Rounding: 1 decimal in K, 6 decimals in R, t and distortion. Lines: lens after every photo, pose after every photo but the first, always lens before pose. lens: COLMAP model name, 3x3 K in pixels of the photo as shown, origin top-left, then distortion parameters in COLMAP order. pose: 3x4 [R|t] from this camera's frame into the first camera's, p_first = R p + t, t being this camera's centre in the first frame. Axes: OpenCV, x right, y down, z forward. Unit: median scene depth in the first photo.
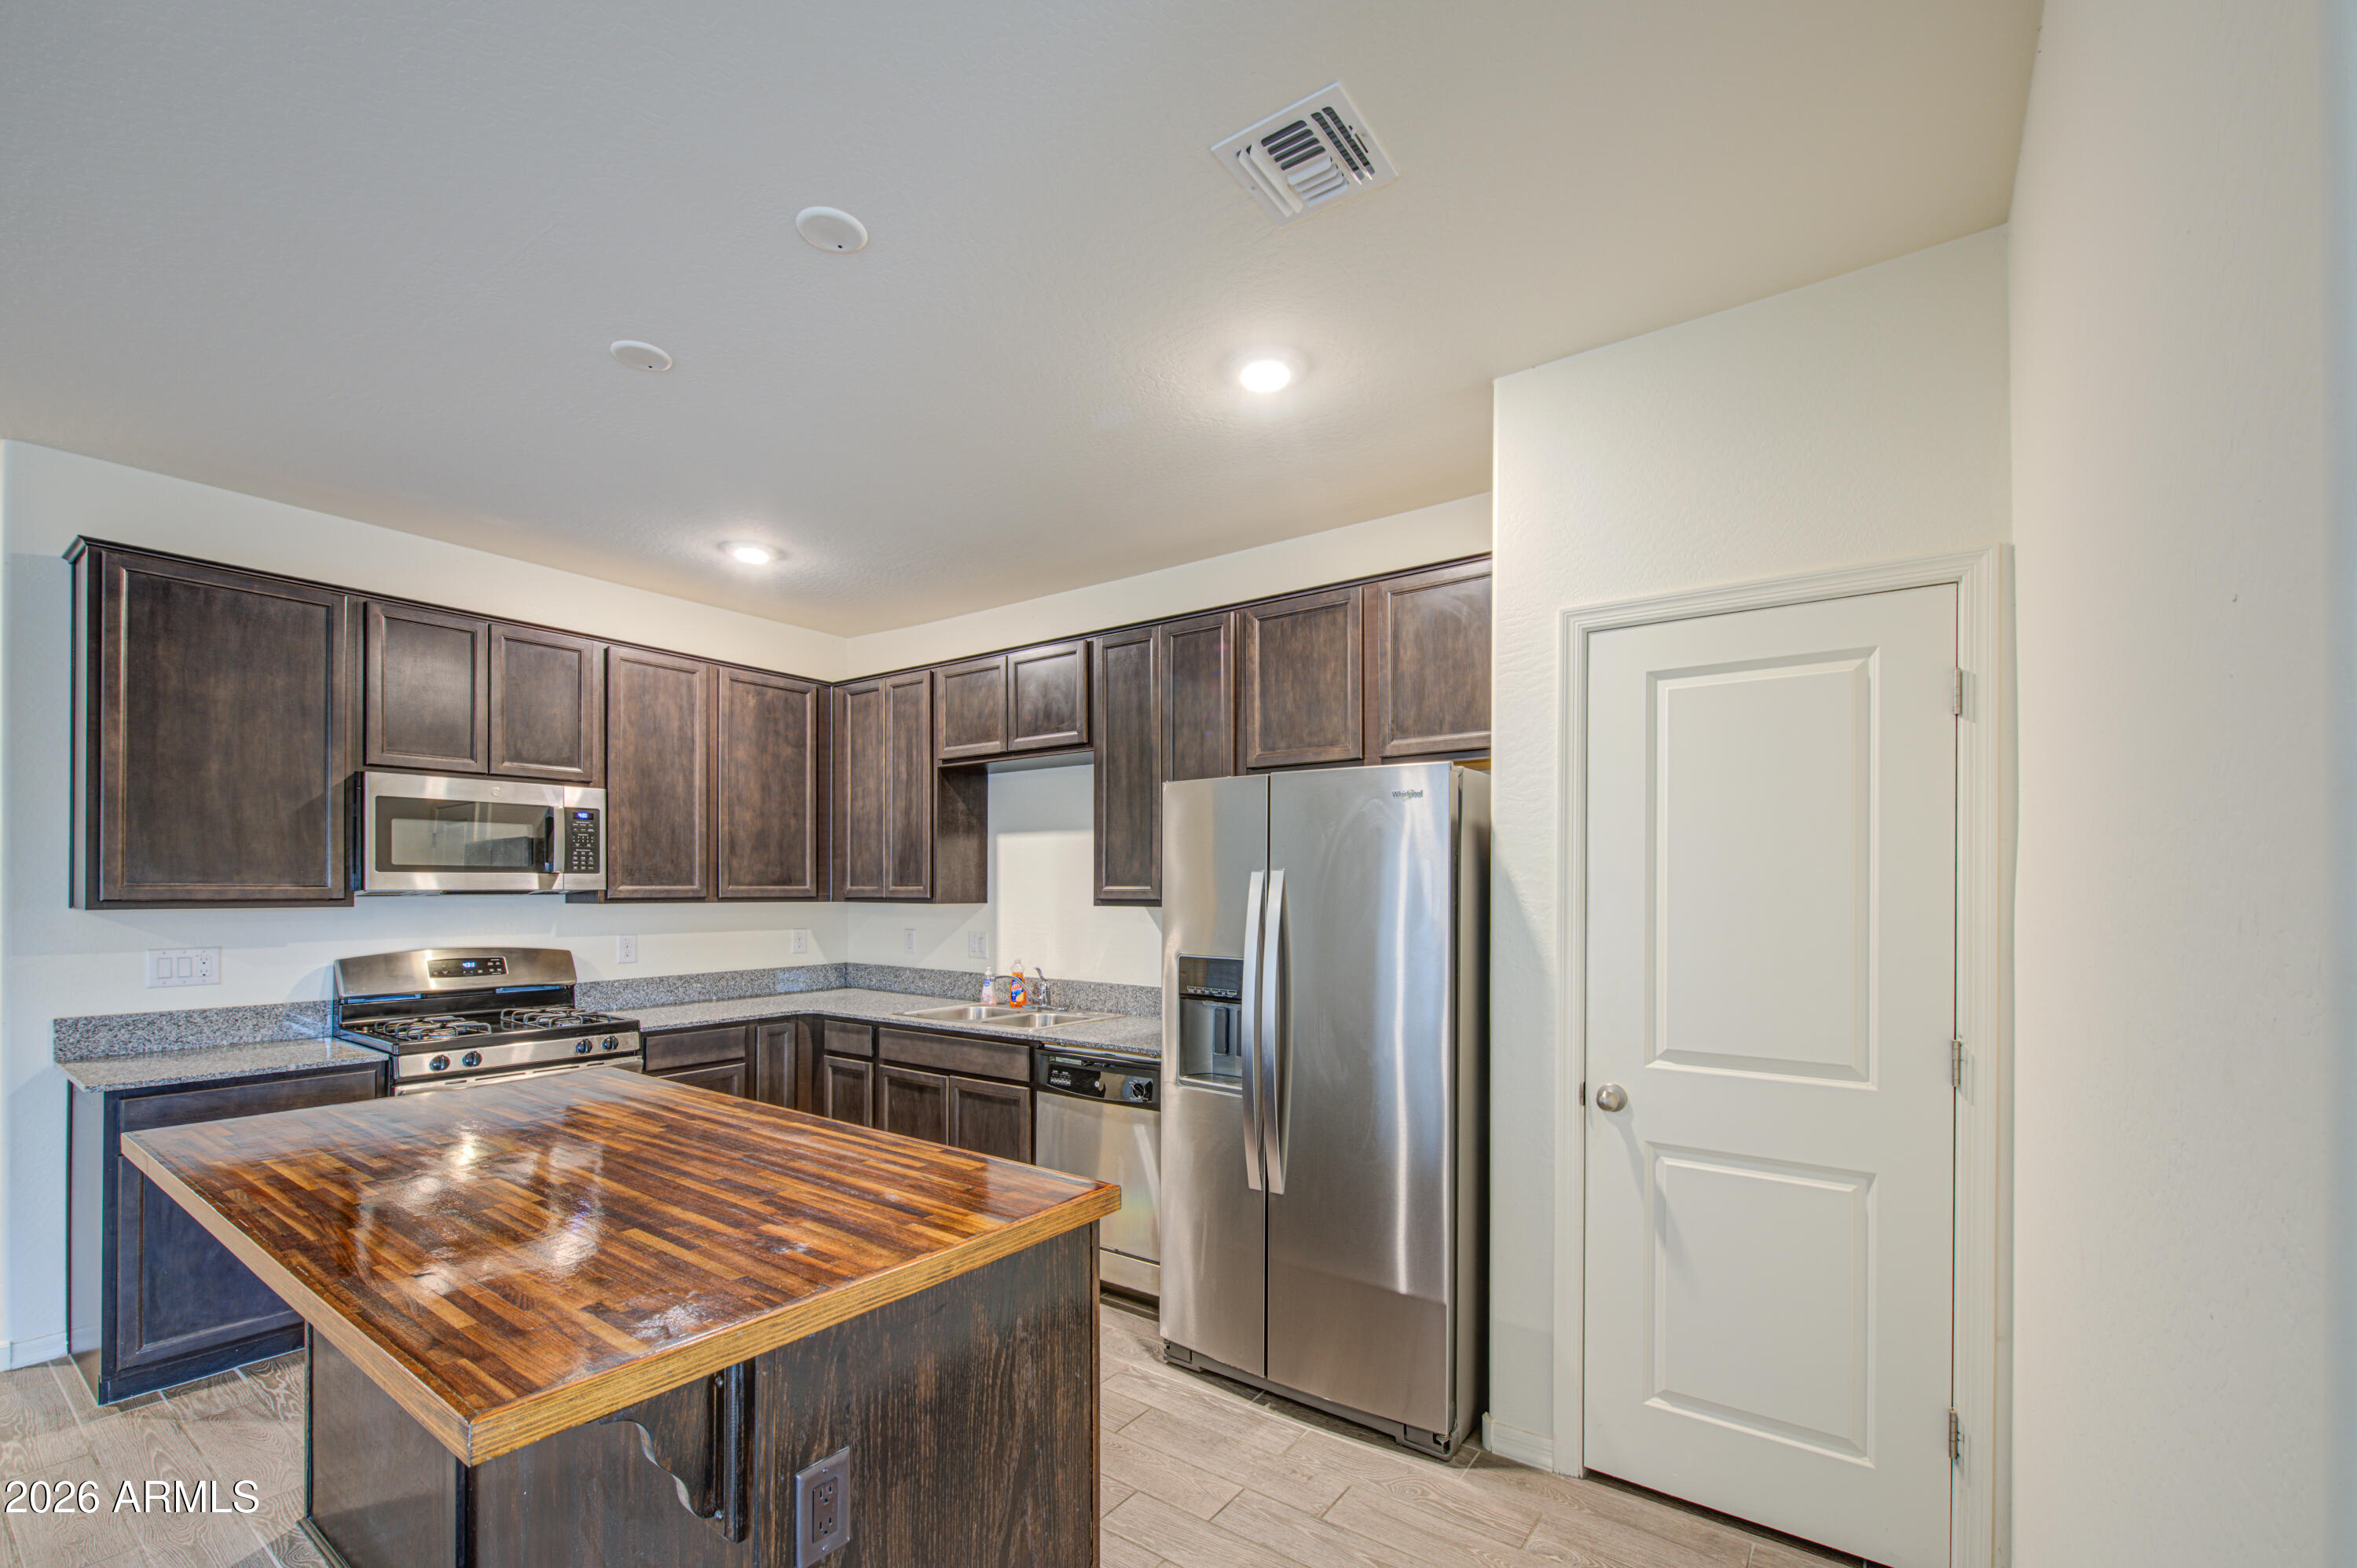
lens RADIAL K [[999.1, 0, 1185.9], [0, 999.1, 889.2], [0, 0, 1]] dist [0.001966, 0.000391]
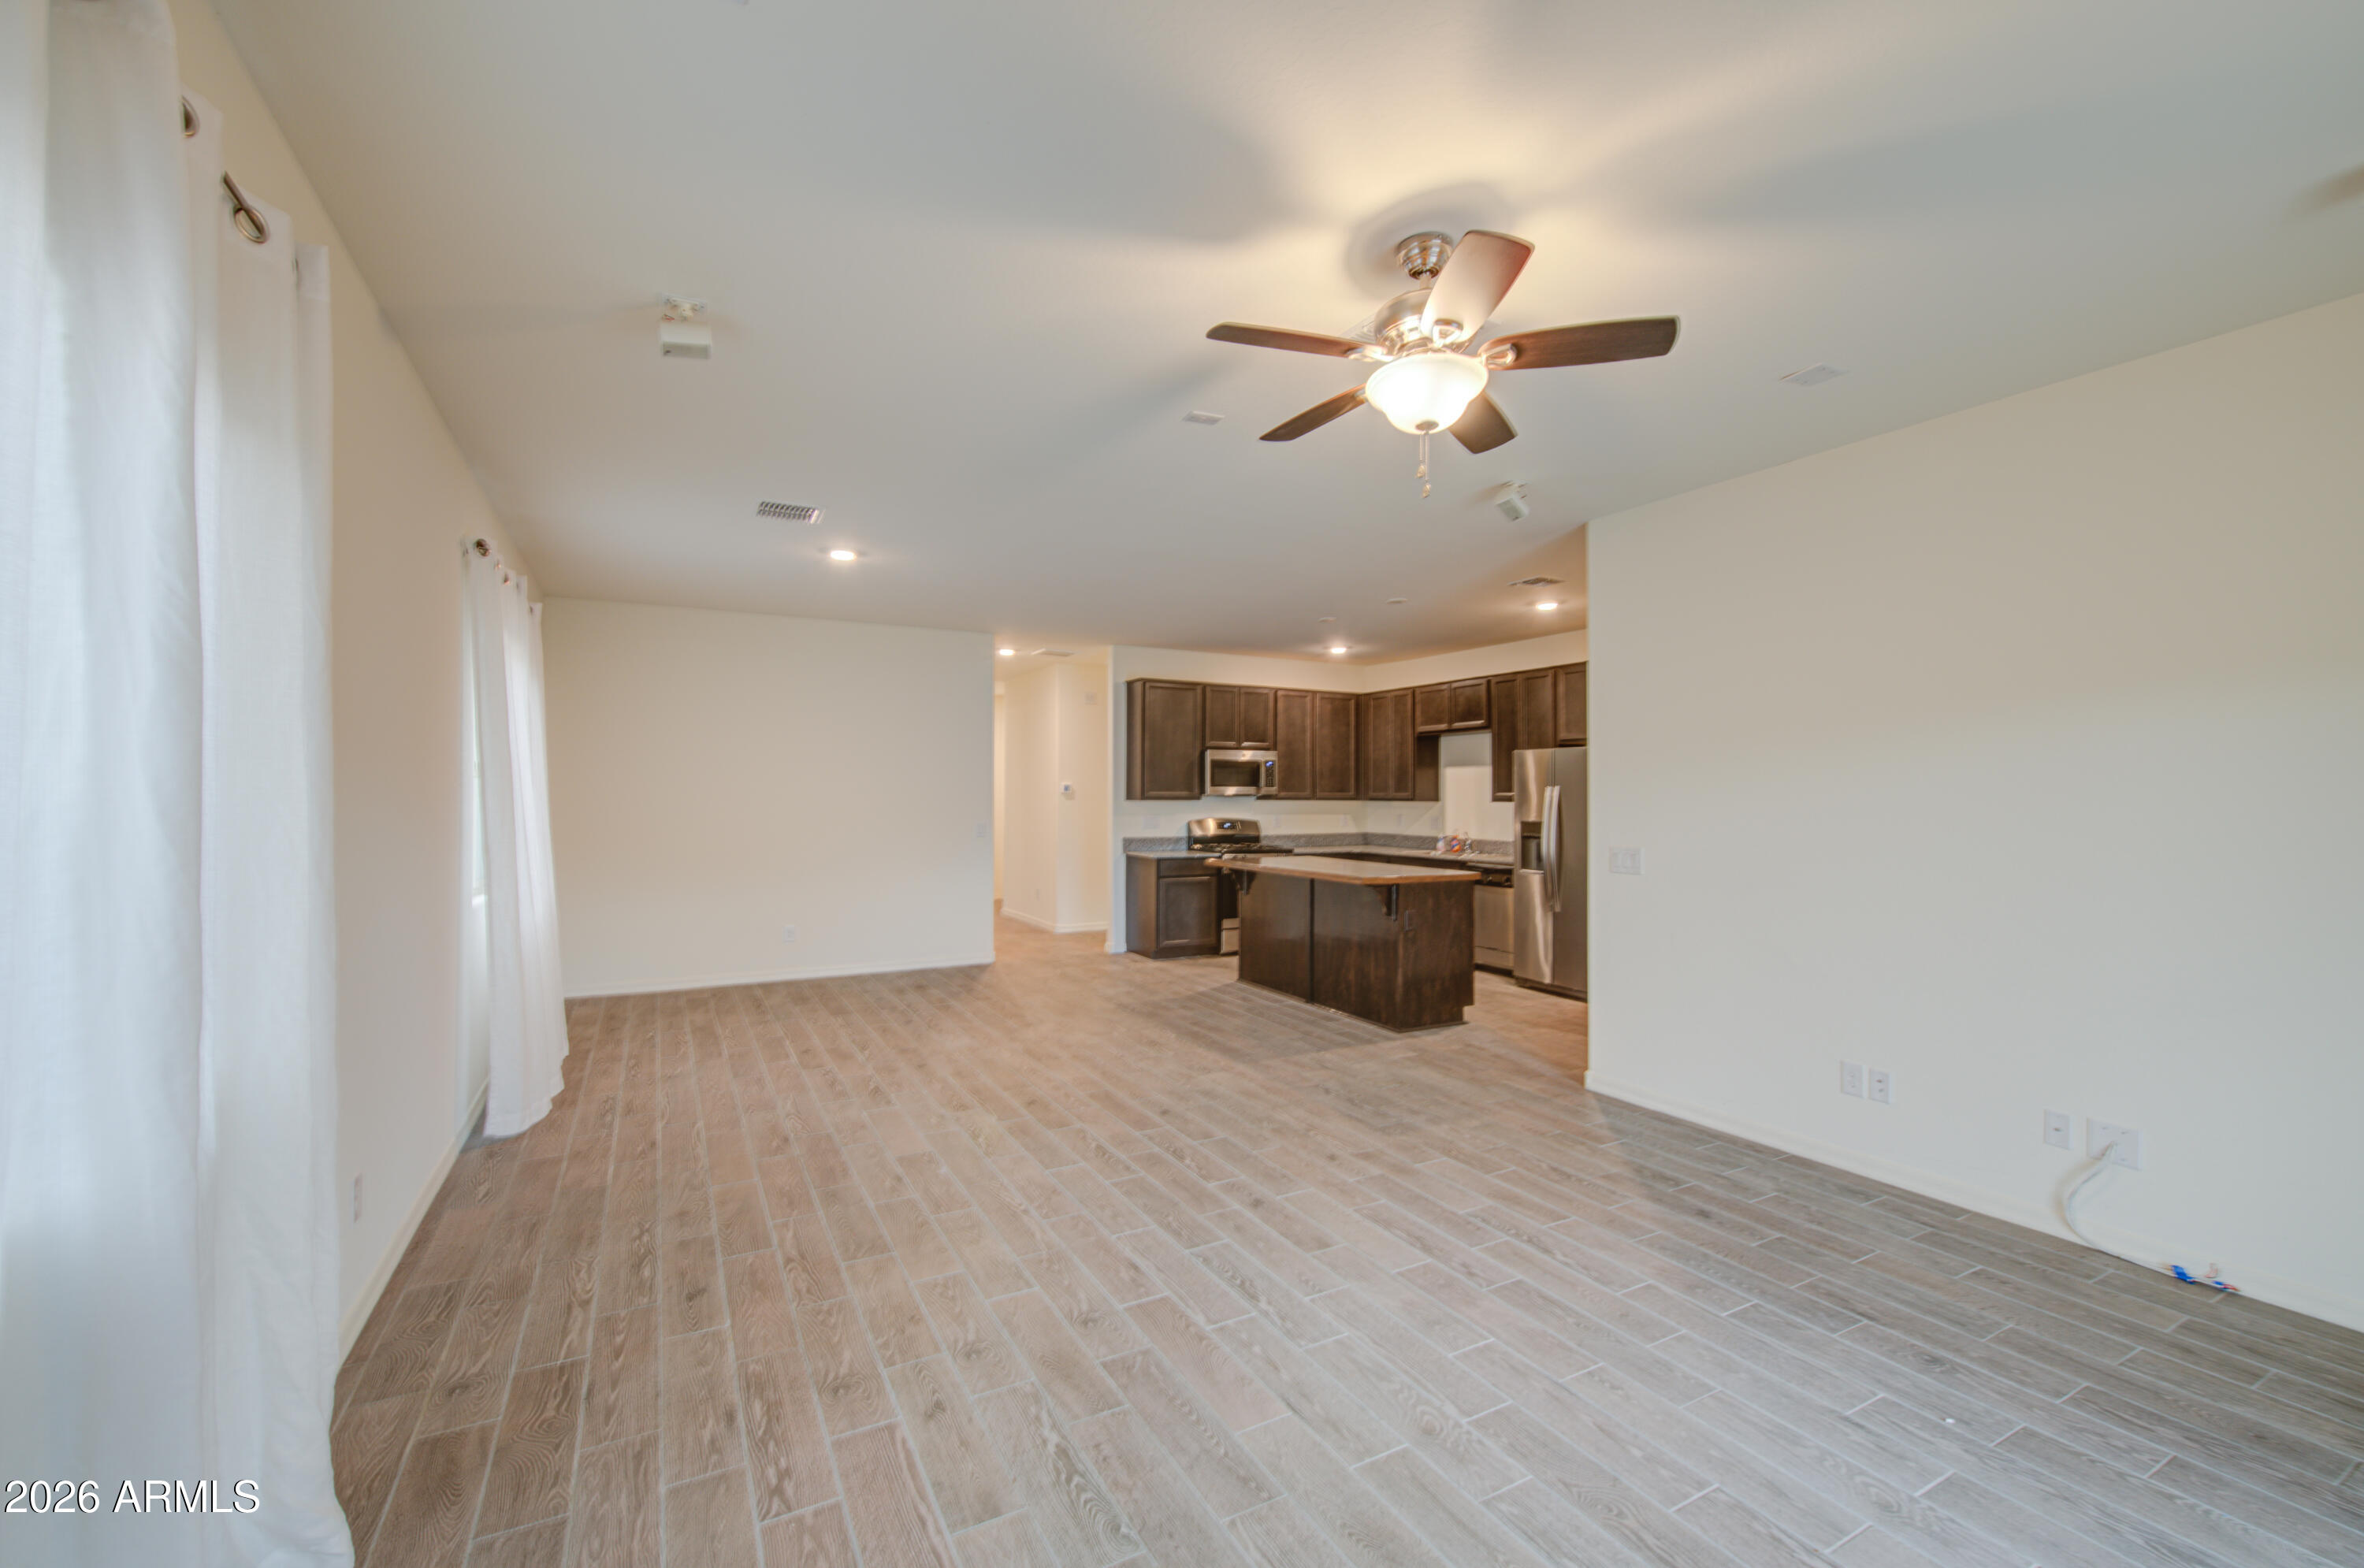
lens RADIAL K [[989.8, 0, 1182.0], [0, 989.8, 784.0], [0, 0, 1]] dist [-0.000217, -0.000067]
pose [[0.904092, -0.002206, -0.427332, 0.214083], [-0.002855, 0.999933, -0.011202, 0.003181], [0.427328, 0.011348, 0.904025, -1.190041]]
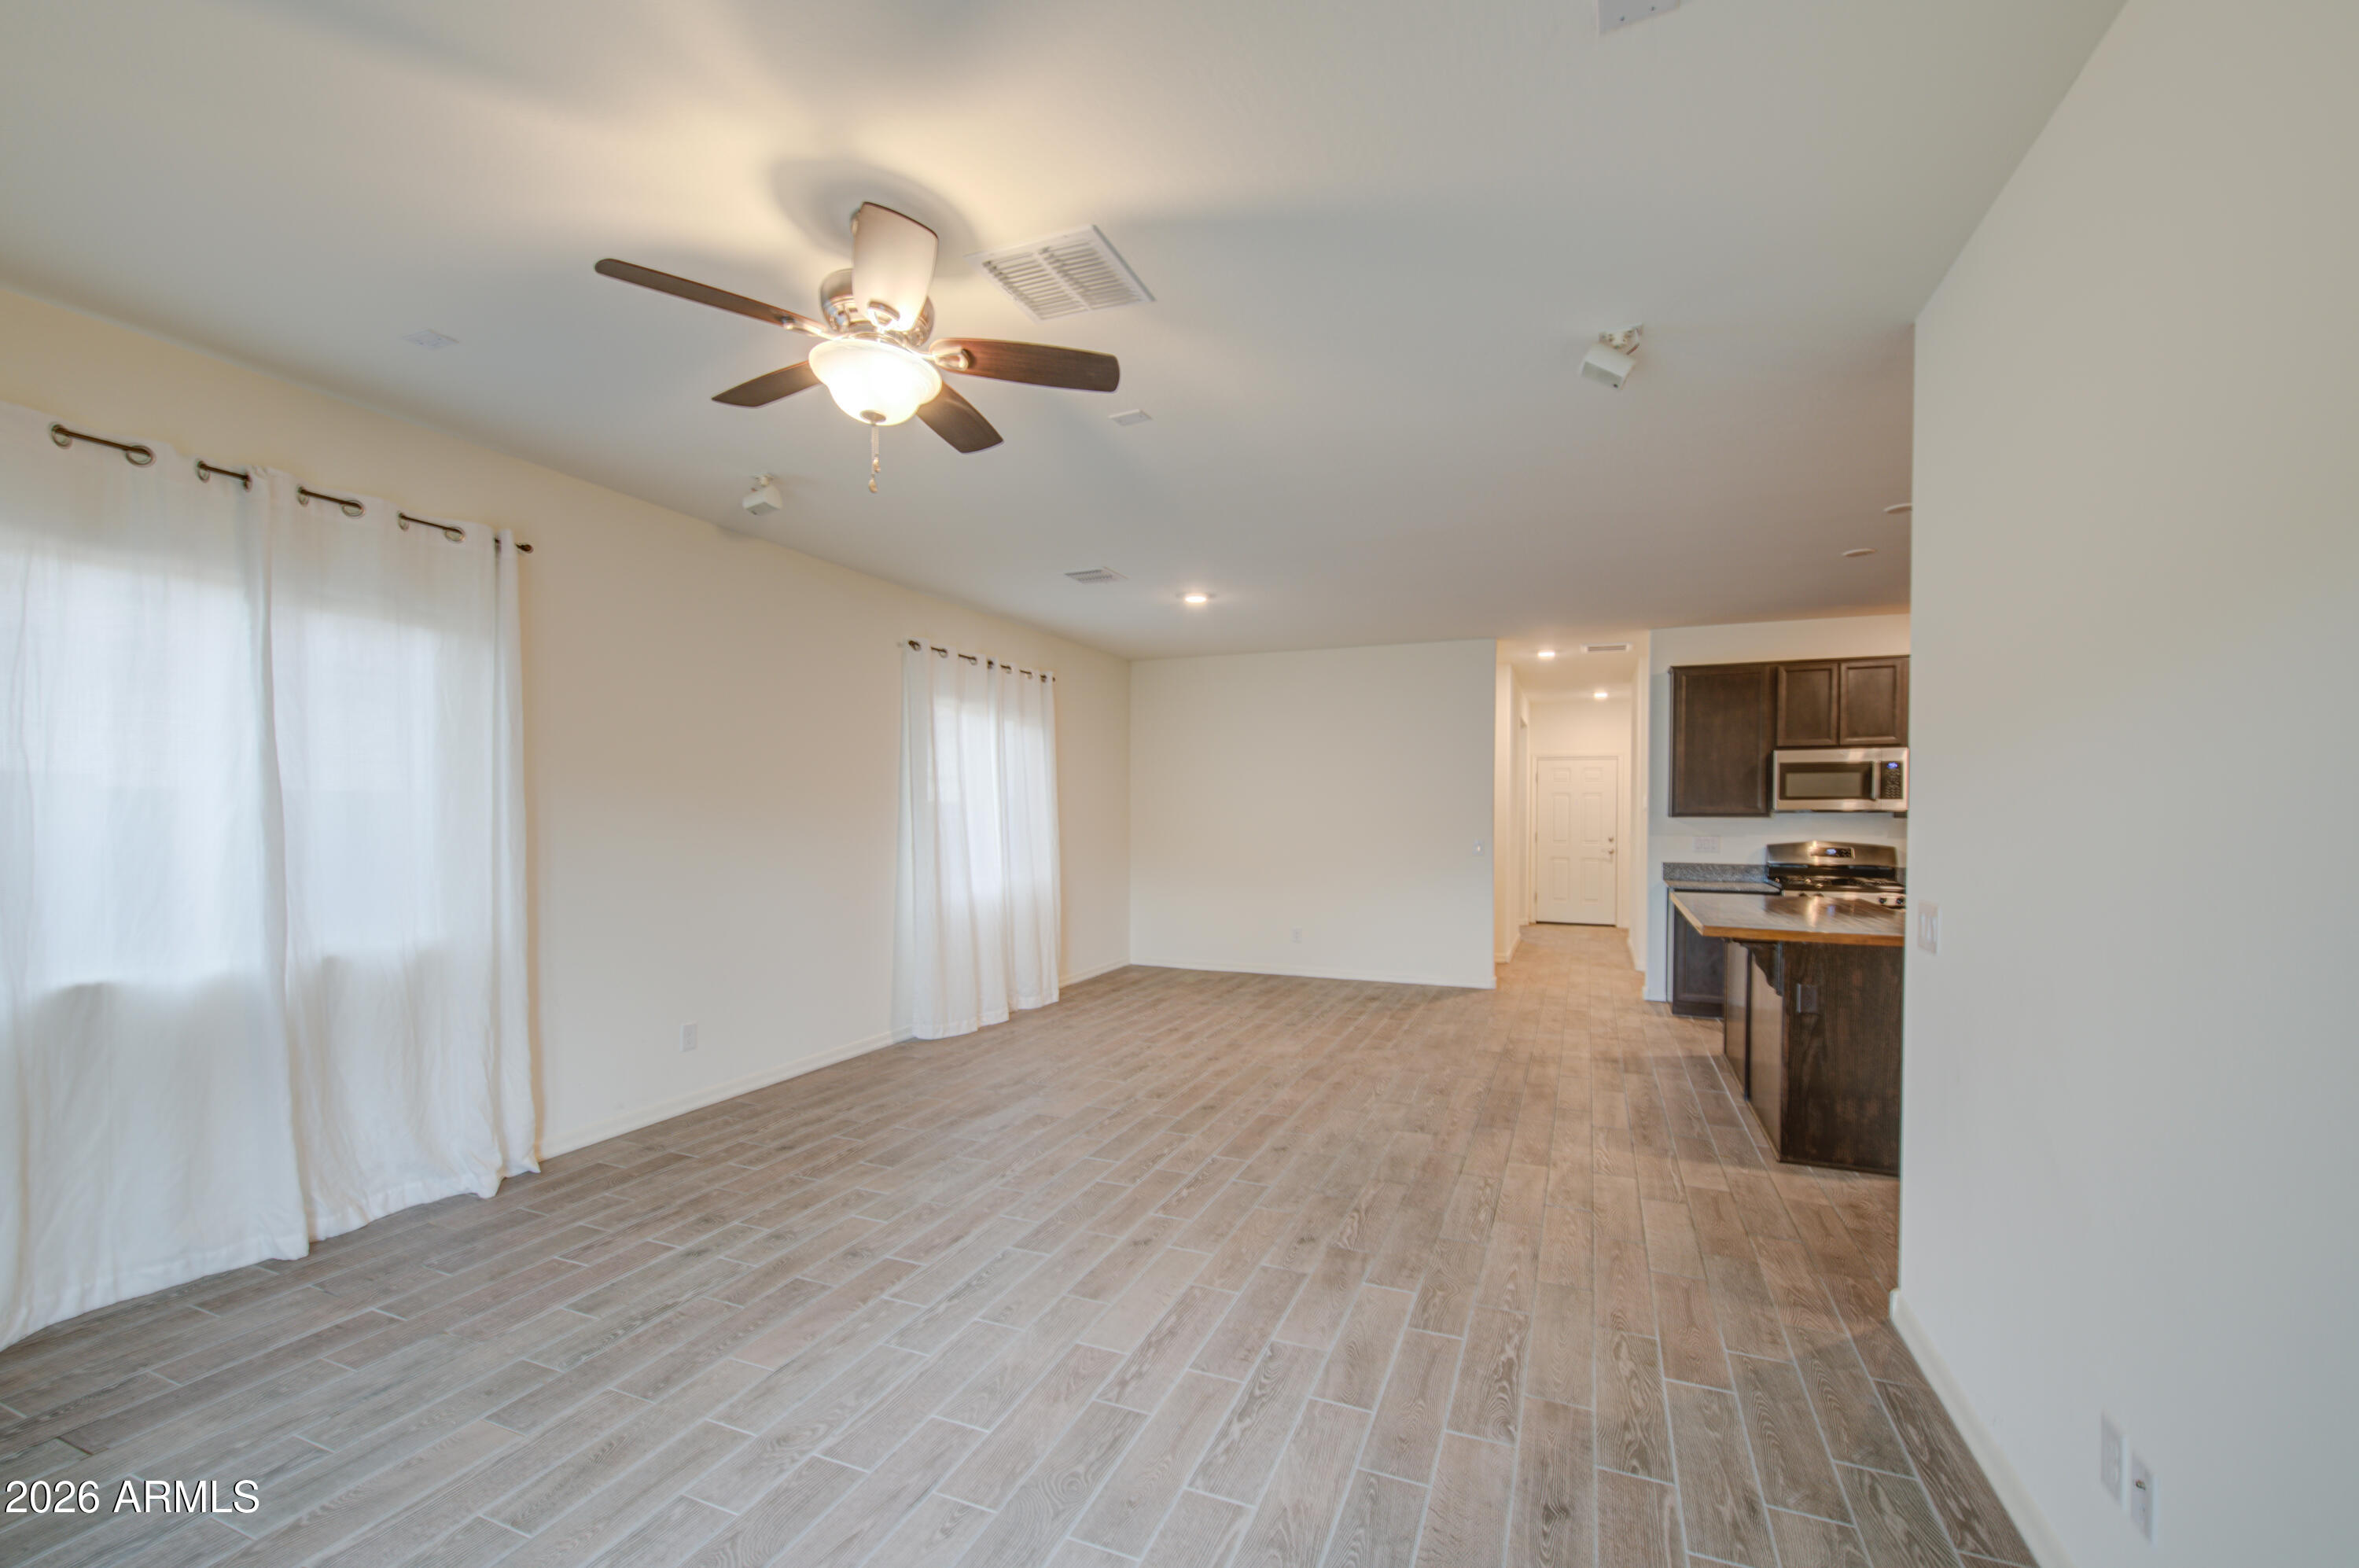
lens RADIAL K [[974.8, 0, 1182.0], [0, 974.8, 815.3], [0, 0, 1]] dist [0.000248, -0.000159]
pose [[0.230674, 0.004949, -0.973019, 0.692017], [-0.001726, 0.999988, 0.004677, 0.004894], [0.973030, 0.000601, 0.230680, -0.524505]]
